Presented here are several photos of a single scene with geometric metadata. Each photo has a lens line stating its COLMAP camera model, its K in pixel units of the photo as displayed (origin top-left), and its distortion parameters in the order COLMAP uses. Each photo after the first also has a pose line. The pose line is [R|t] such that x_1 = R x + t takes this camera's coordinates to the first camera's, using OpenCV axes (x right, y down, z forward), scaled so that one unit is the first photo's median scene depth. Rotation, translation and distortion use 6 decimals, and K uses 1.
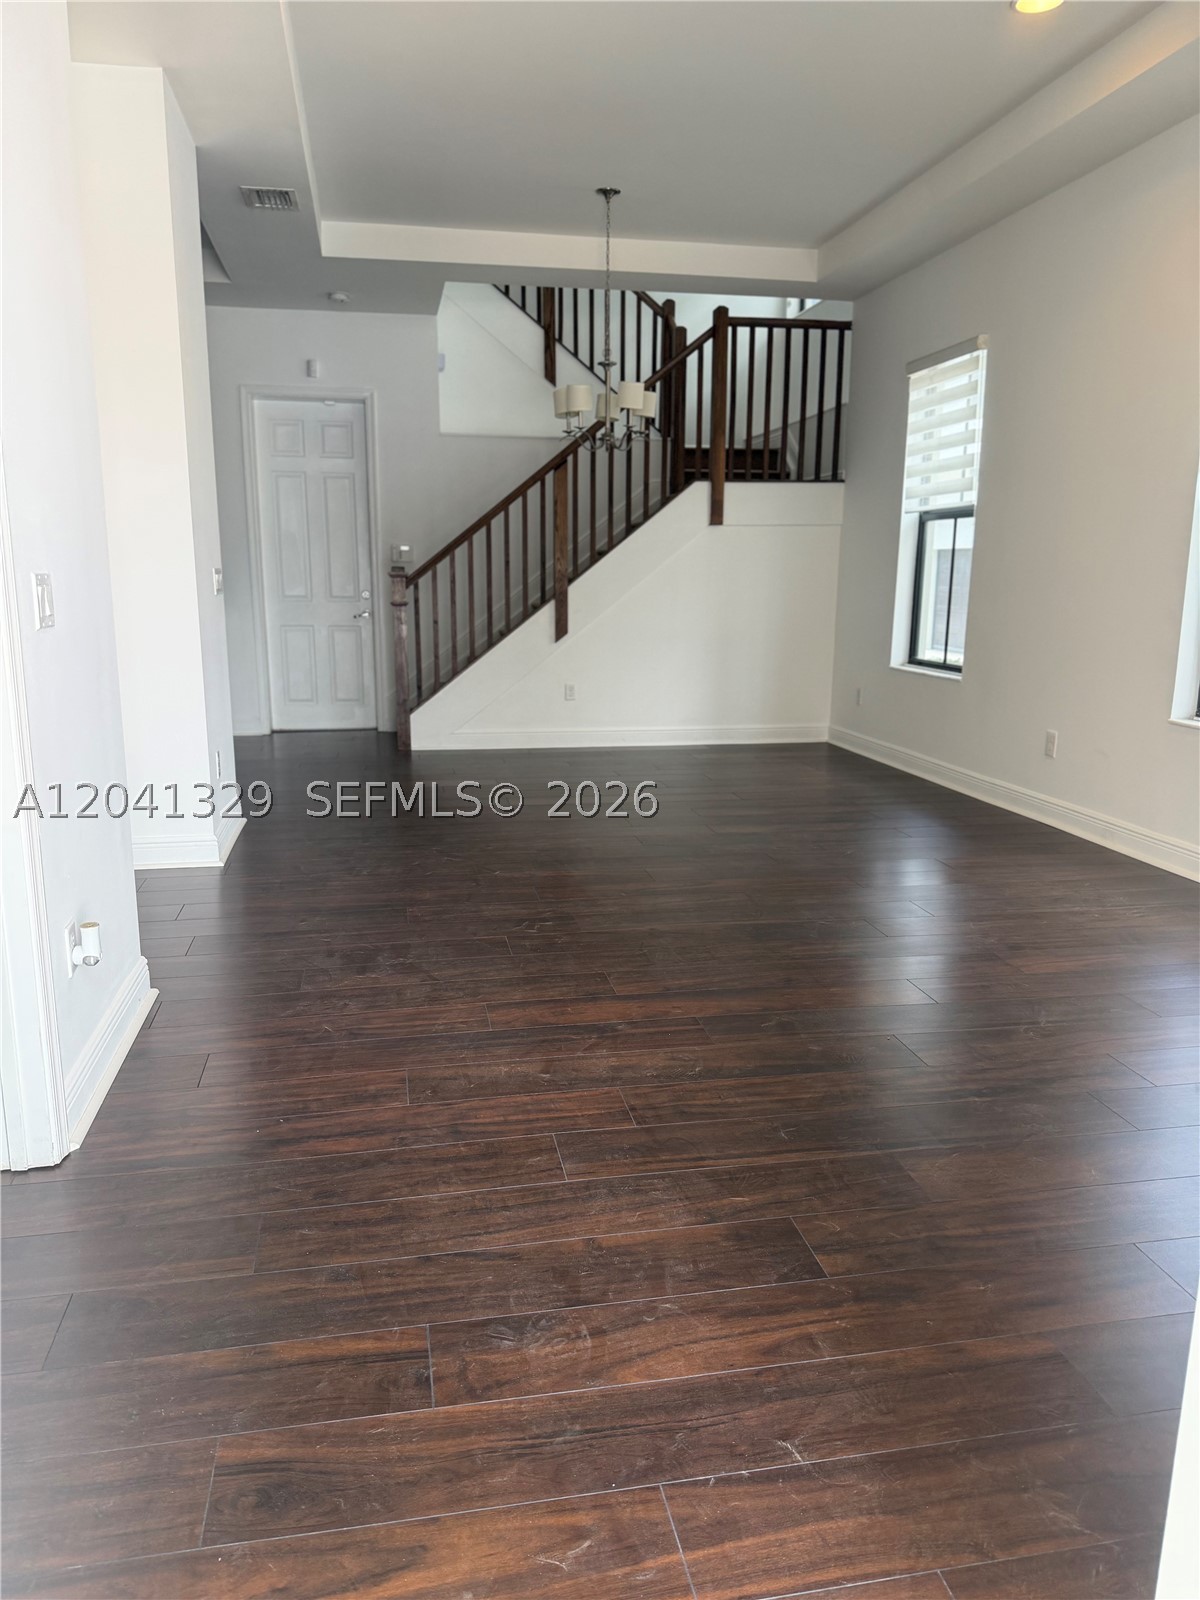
lens RADIAL K [[1124.0, 0, 601.0], [0, 1124.0, 802.1], [0, 0, 1]] dist [0.002750, -0.012084]
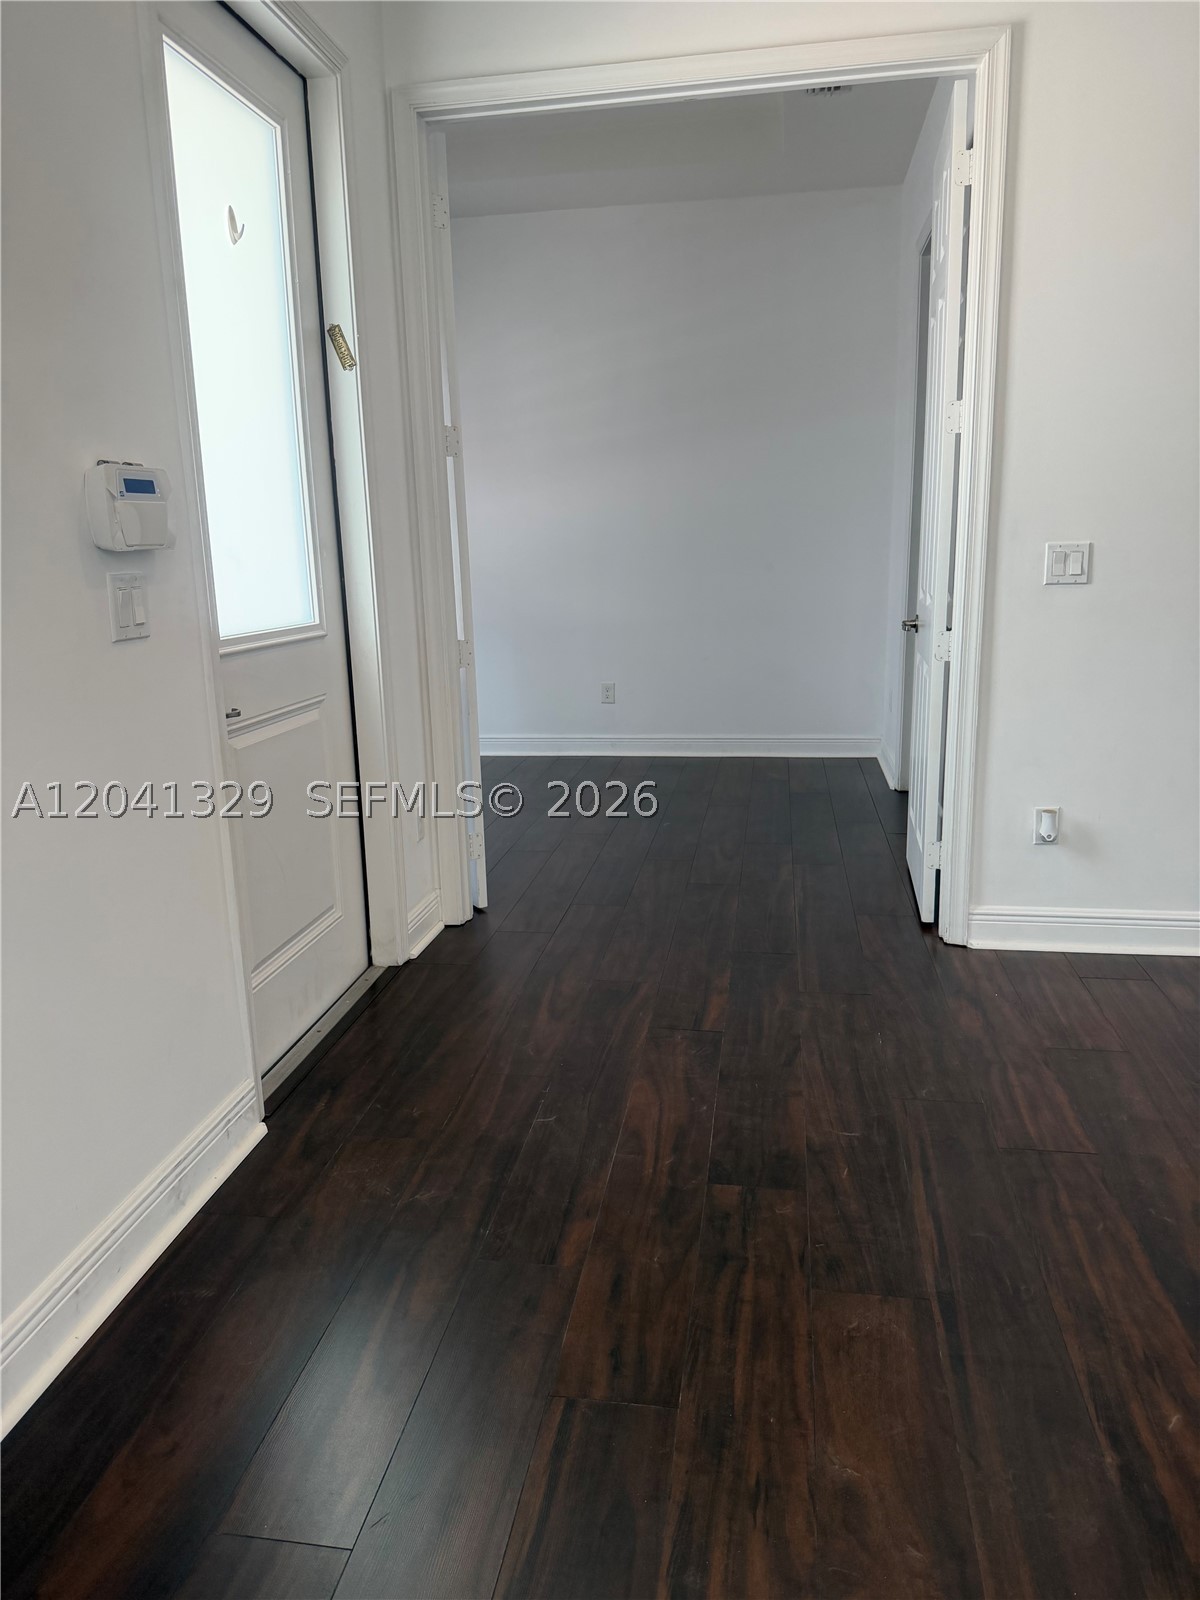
lens RADIAL K [[1124.0, 0, 600.6], [0, 1124.0, 799.0], [0, 0, 1]] dist [0.002750, -0.012084]
pose [[-0.337528, 0.211810, -0.917176, 1.268006], [-0.183237, 0.940932, 0.284729, -0.255000], [0.923309, 0.264165, -0.278780, 1.188580]]
